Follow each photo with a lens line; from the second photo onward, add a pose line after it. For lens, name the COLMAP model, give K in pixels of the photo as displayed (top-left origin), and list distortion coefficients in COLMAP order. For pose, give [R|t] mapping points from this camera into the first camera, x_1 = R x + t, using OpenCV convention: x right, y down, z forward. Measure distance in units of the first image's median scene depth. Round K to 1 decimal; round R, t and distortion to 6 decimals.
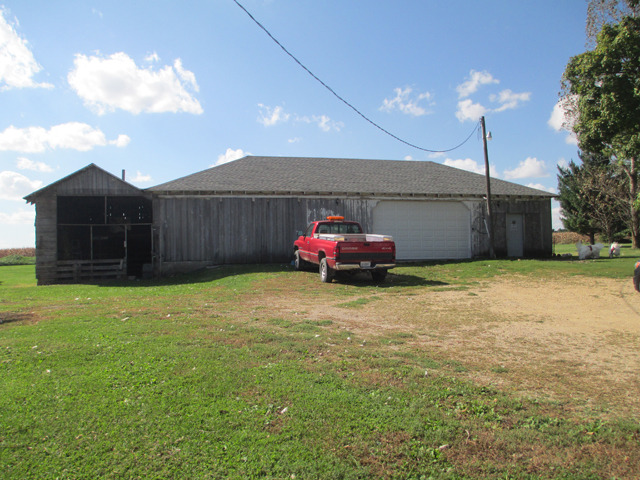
lens RADIAL K [[575.6, 0, 320.0], [0, 575.6, 240.0], [0, 0, 1]] dist [-0.007682, -0.004542]
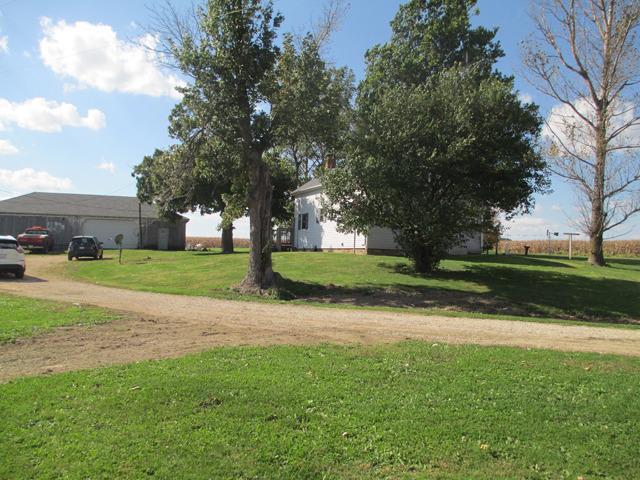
lens RADIAL K [[575.6, 0, 320.0], [0, 575.6, 240.0], [0, 0, 1]] dist [-0.007682, -0.004542]
pose [[0.998651, 0.038001, 0.035388, 0.963693], [-0.038015, 0.999277, -0.000280, -0.027057], [-0.035373, -0.001066, 0.999374, -1.210247]]
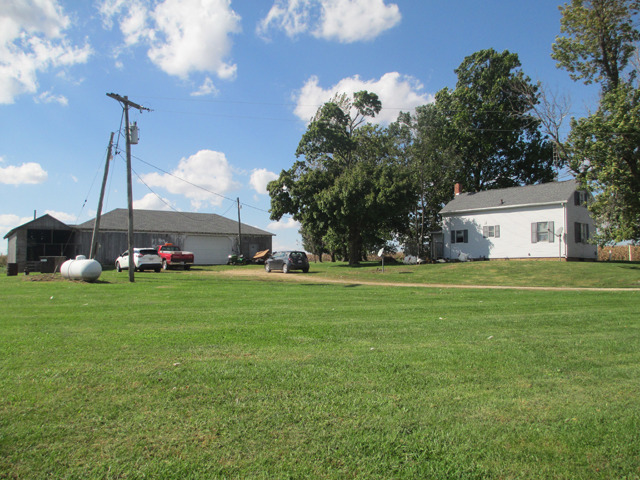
lens RADIAL K [[575.6, 0, 320.0], [0, 575.6, 240.0], [0, 0, 1]] dist [-0.007682, -0.004542]
pose [[0.941779, 0.030075, 0.334883, -0.160421], [-0.019896, 0.999231, -0.033785, 0.010743], [-0.335642, 0.025155, 0.941654, -1.283417]]
